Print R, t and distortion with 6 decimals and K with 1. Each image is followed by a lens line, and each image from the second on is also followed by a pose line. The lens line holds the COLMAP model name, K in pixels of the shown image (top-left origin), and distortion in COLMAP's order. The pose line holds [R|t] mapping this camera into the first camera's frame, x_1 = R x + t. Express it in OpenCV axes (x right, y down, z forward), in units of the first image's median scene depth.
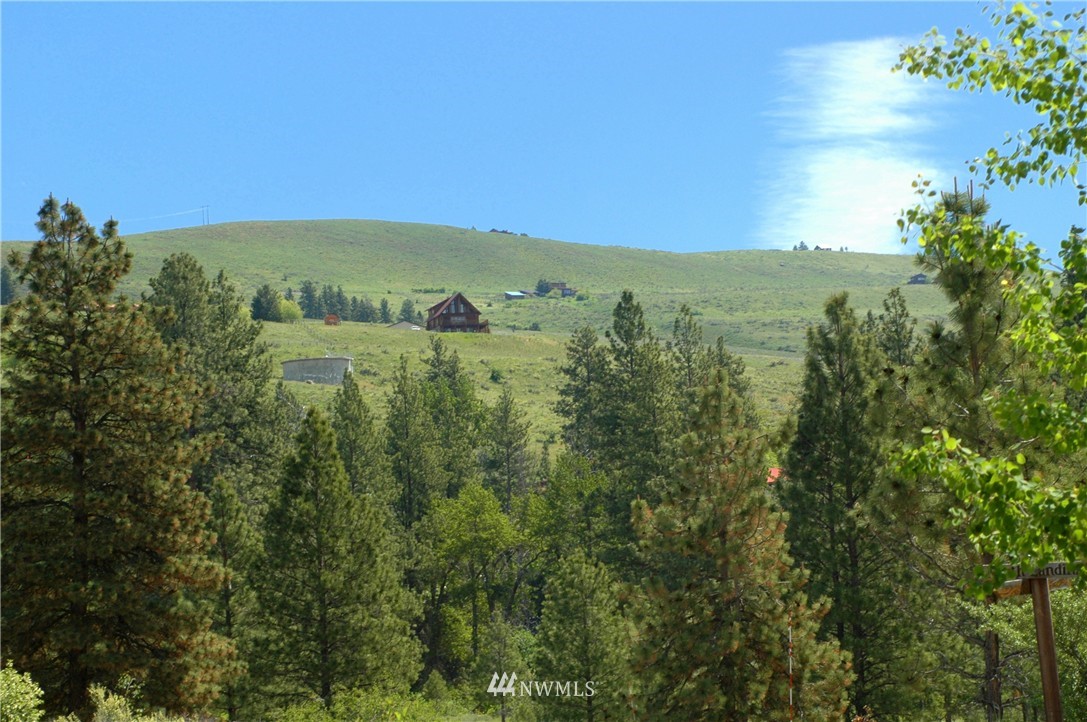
lens RADIAL K [[3173.4, 0, 549.7], [0, 3173.4, 359.7], [0, 0, 1]] dist [0.380593, 0.000000]
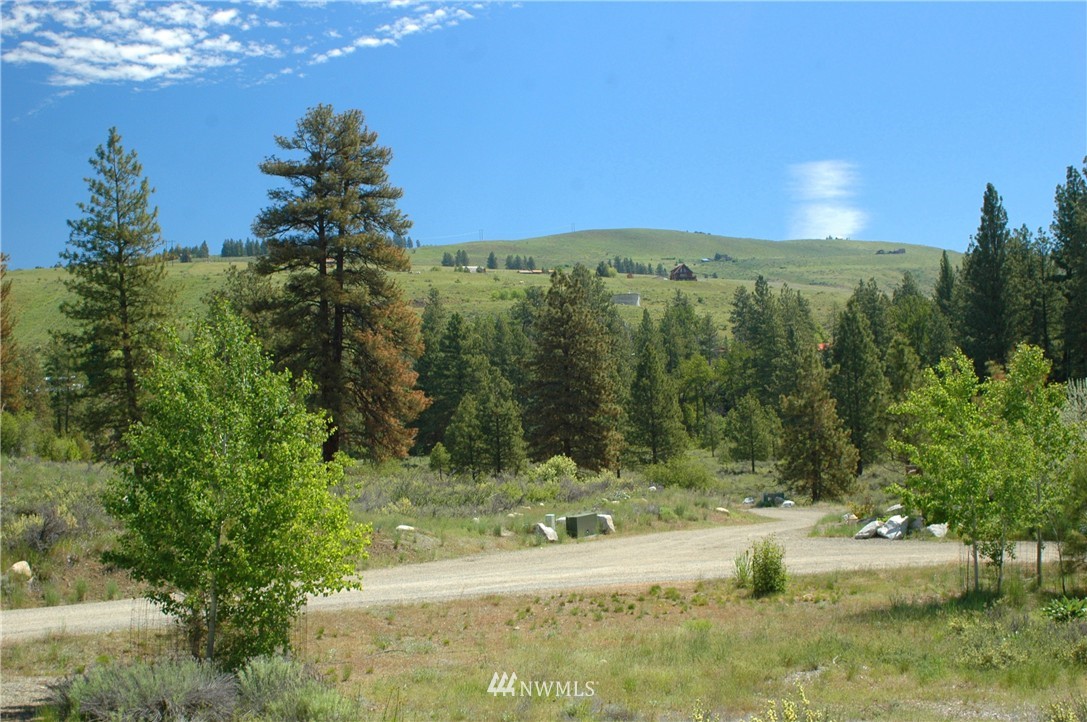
lens RADIAL K [[1349.9, 0, 542.2], [0, 1349.9, 372.0], [0, 0, 1]] dist [-0.118379, 0.000000]
pose [[0.991266, -0.001845, -0.131863, -0.014799], [0.009849, 0.998145, 0.060079, -0.029347], [0.131507, -0.060853, 0.989446, -0.112156]]
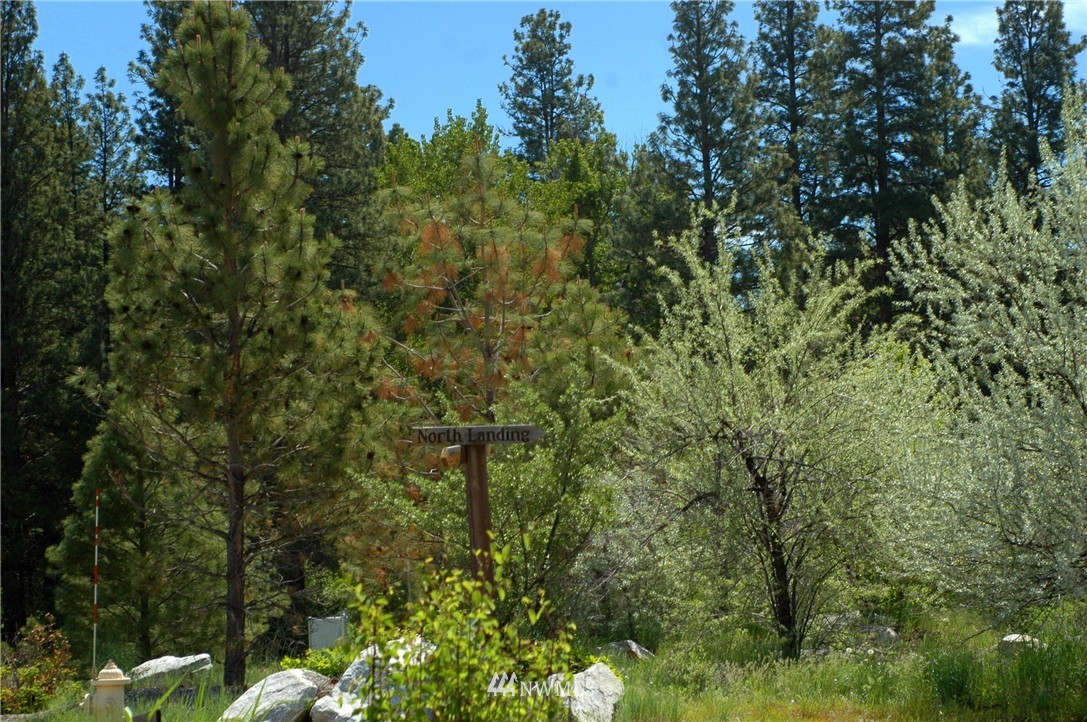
lens RADIAL K [[3173.4, 0, 543.3], [0, 3173.4, 360.2], [0, 0, 1]] dist [0.380593, 0.000000]
pose [[0.916382, 0.037407, 0.398553, -0.035363], [-0.044530, 0.998971, 0.008627, 0.008702], [-0.397820, -0.025653, 0.917105, 0.055501]]
